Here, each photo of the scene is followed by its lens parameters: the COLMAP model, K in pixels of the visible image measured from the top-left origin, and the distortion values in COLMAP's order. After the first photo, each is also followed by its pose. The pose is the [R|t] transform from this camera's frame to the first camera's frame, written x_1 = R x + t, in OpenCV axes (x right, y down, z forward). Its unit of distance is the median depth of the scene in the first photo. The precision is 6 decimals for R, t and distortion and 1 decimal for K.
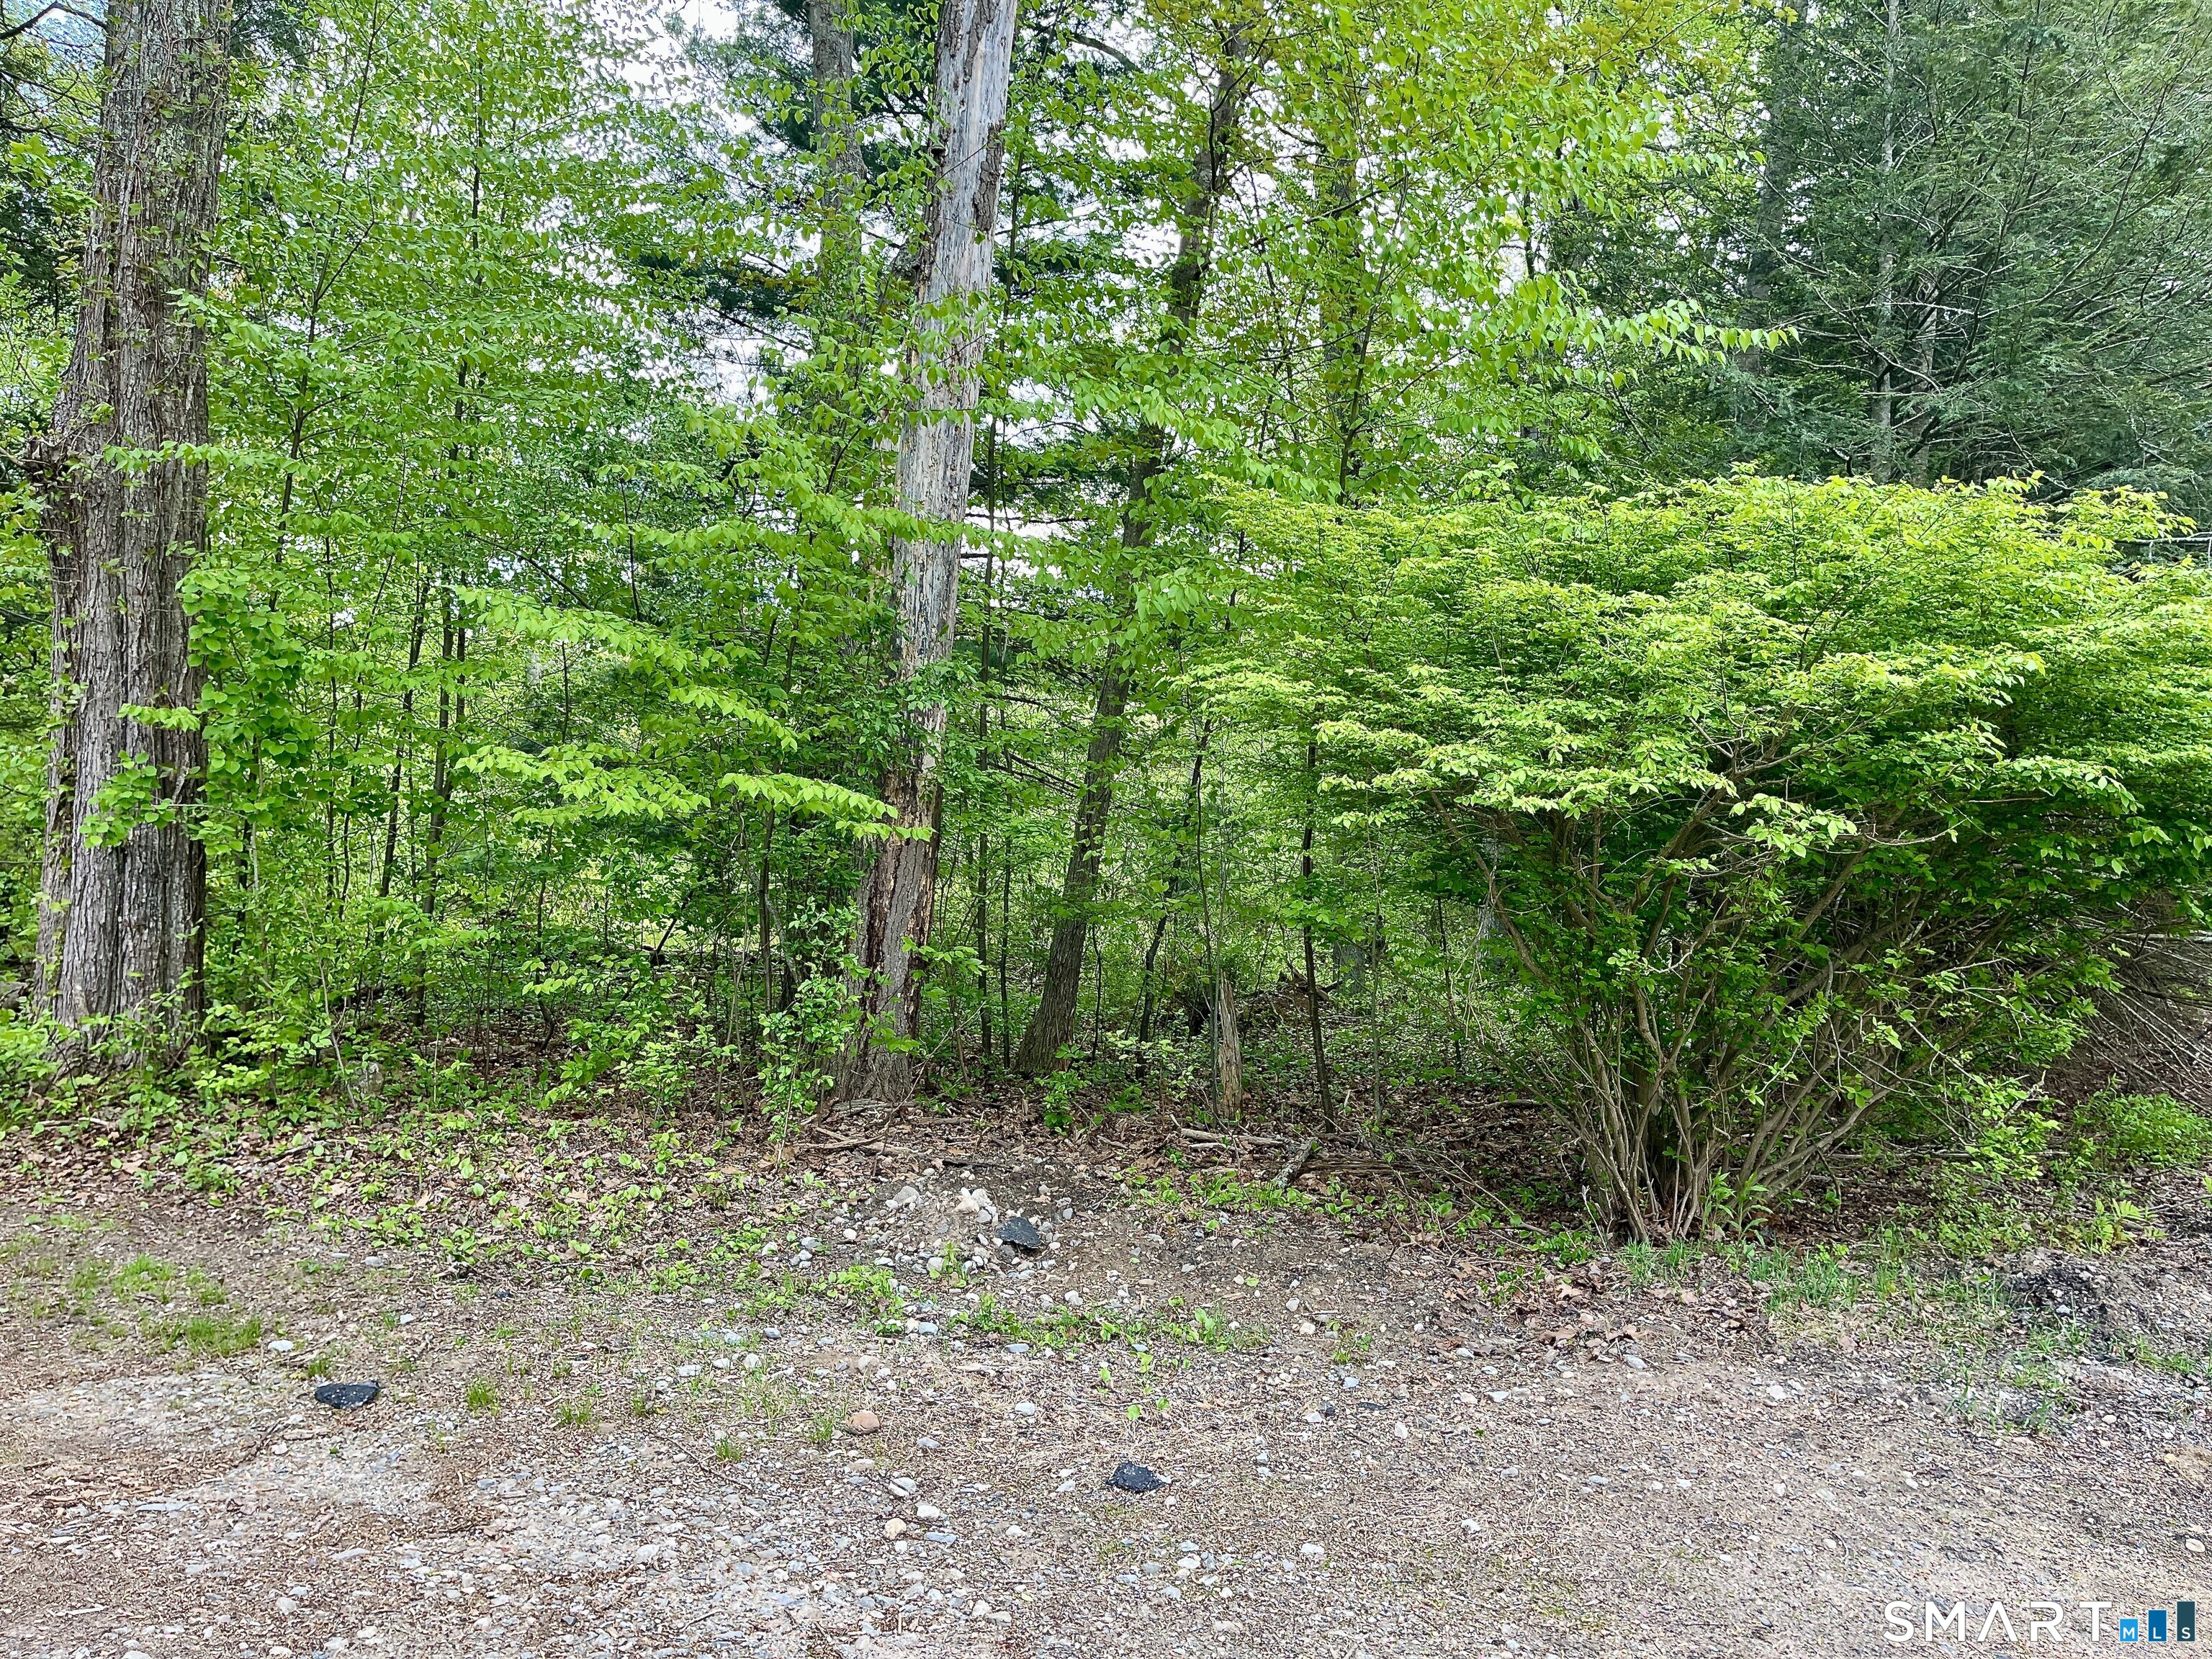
lens RADIAL K [[1676.7, 0, 1115.3], [0, 1676.7, 812.9], [0, 0, 1]] dist [0.060023, -0.077801]
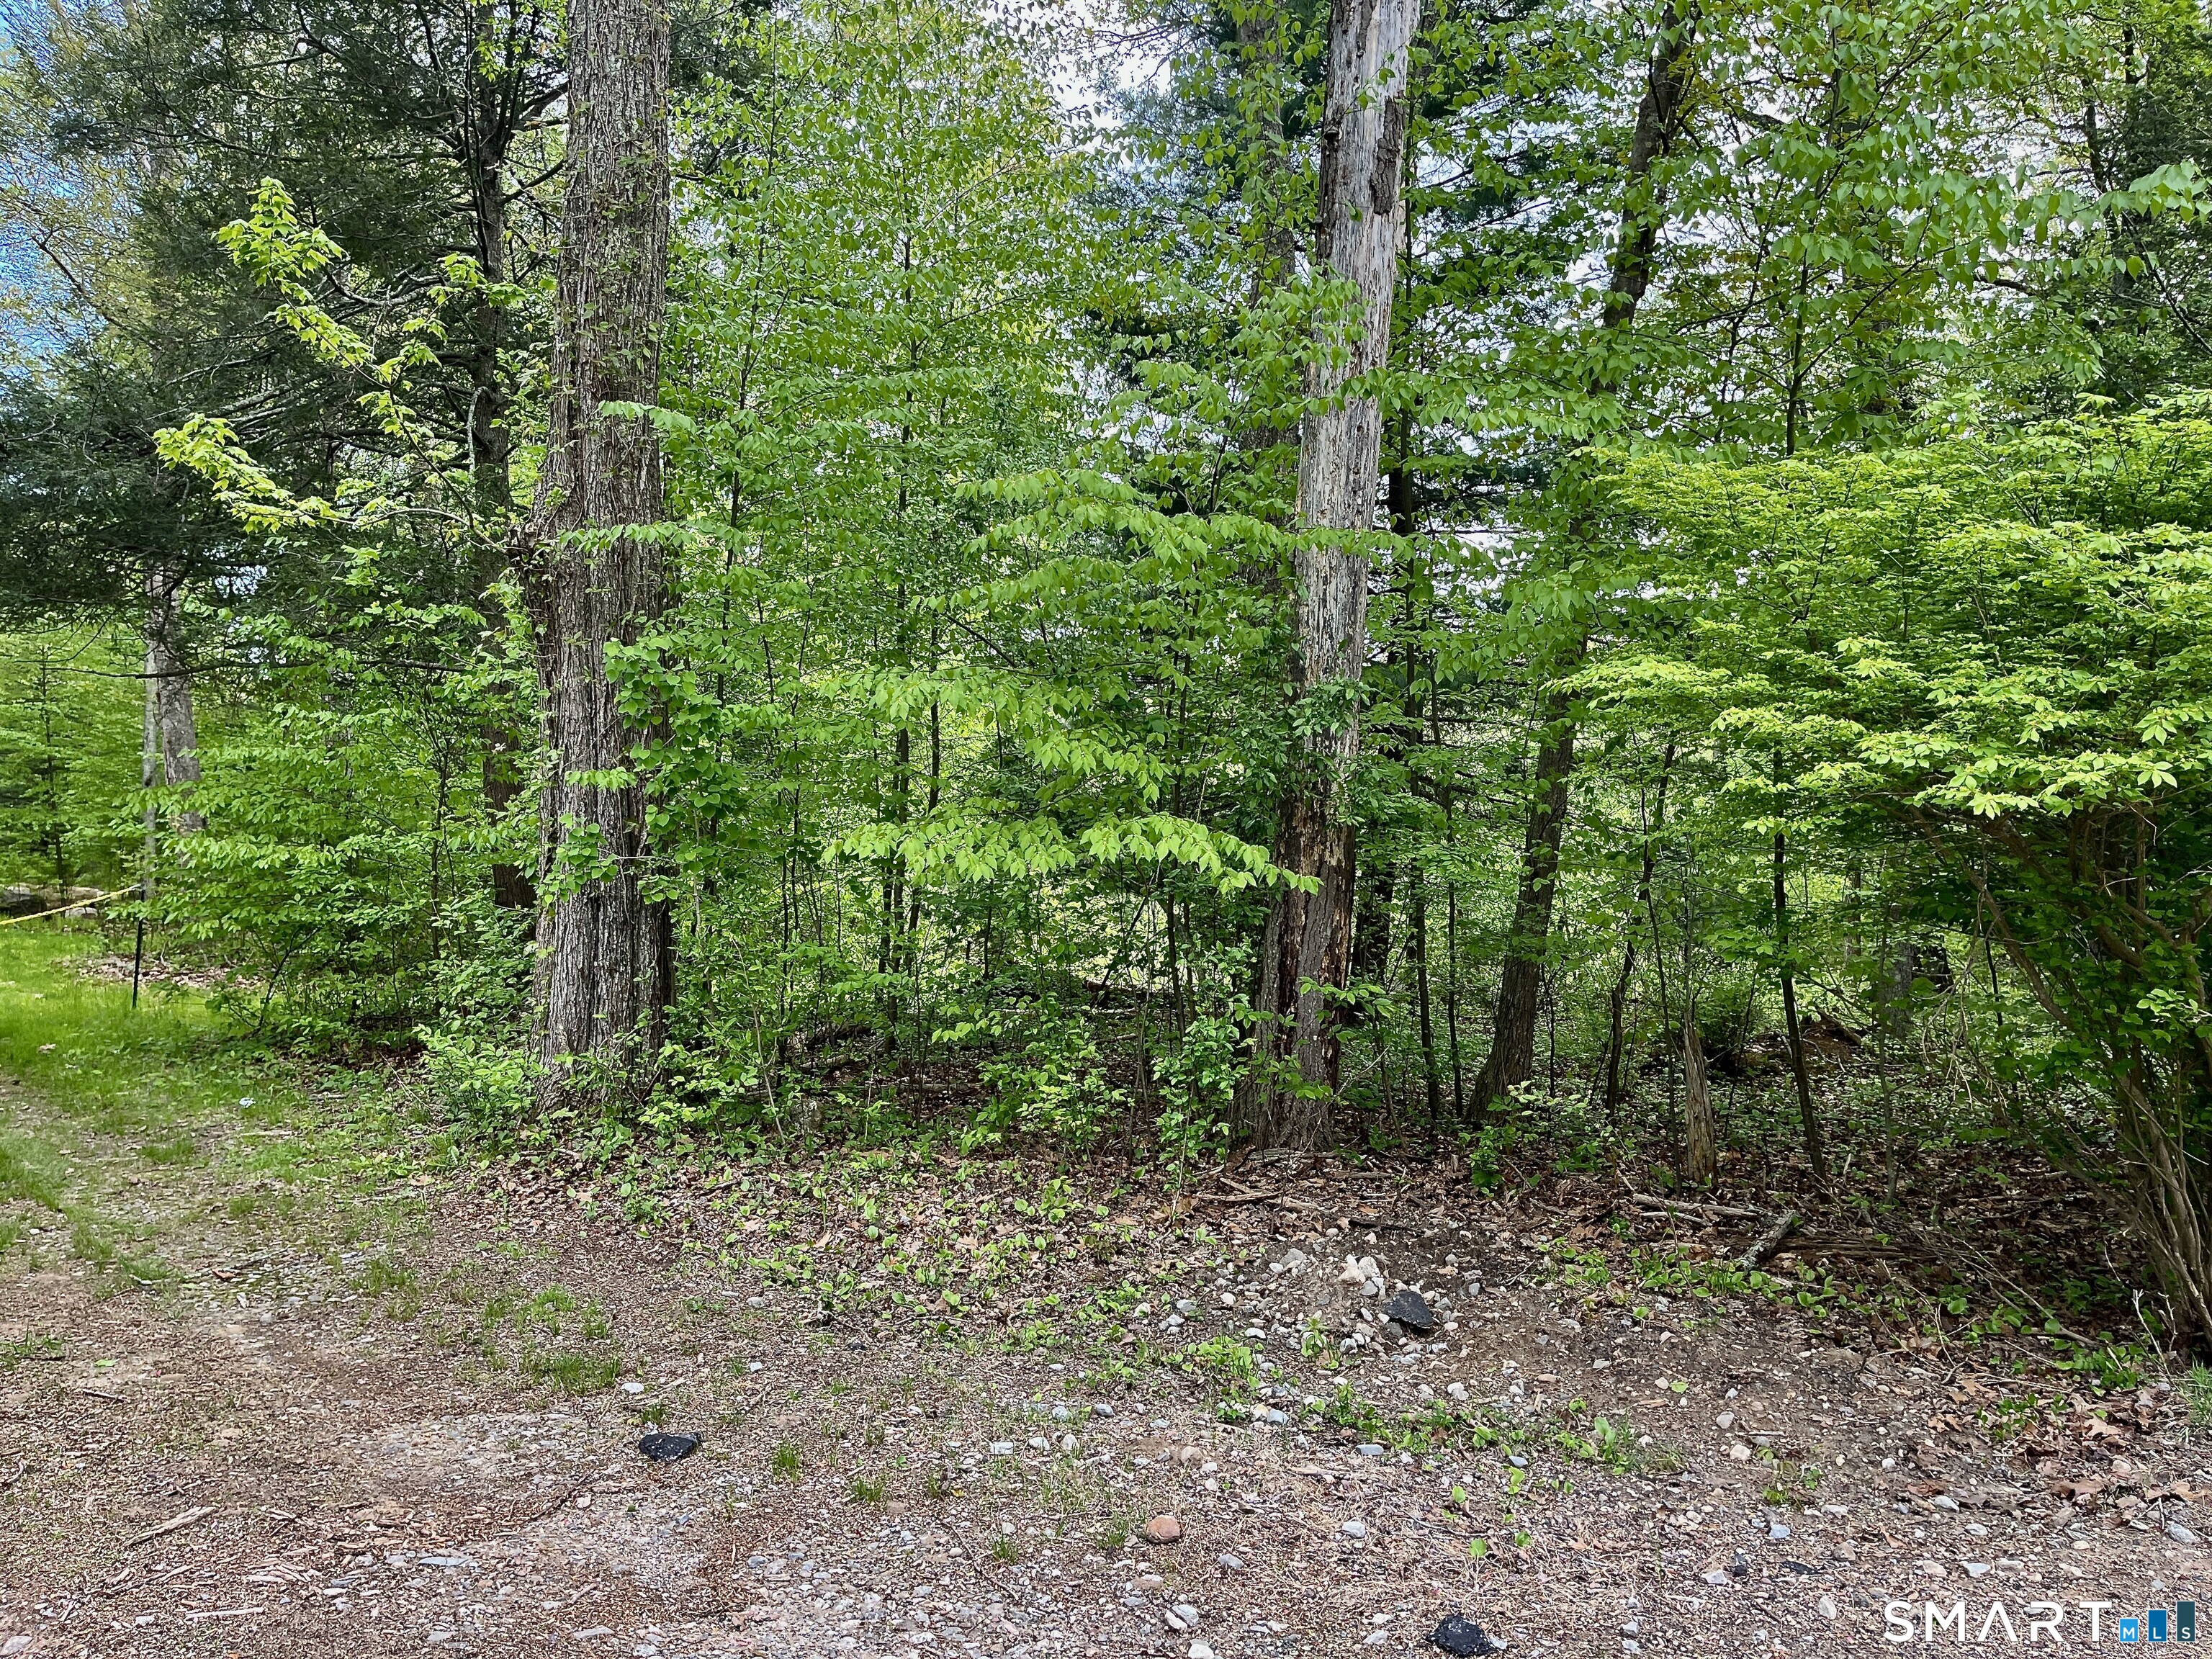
lens RADIAL K [[1664.4, 0, 1108.9], [0, 1664.4, 838.7], [0, 0, 1]] dist [0.072211, -0.088414]
pose [[0.950402, -0.032033, -0.309371, 0.076869], [0.029648, 0.999483, -0.012408, 0.007217], [0.309609, 0.002620, 0.950861, 0.110578]]
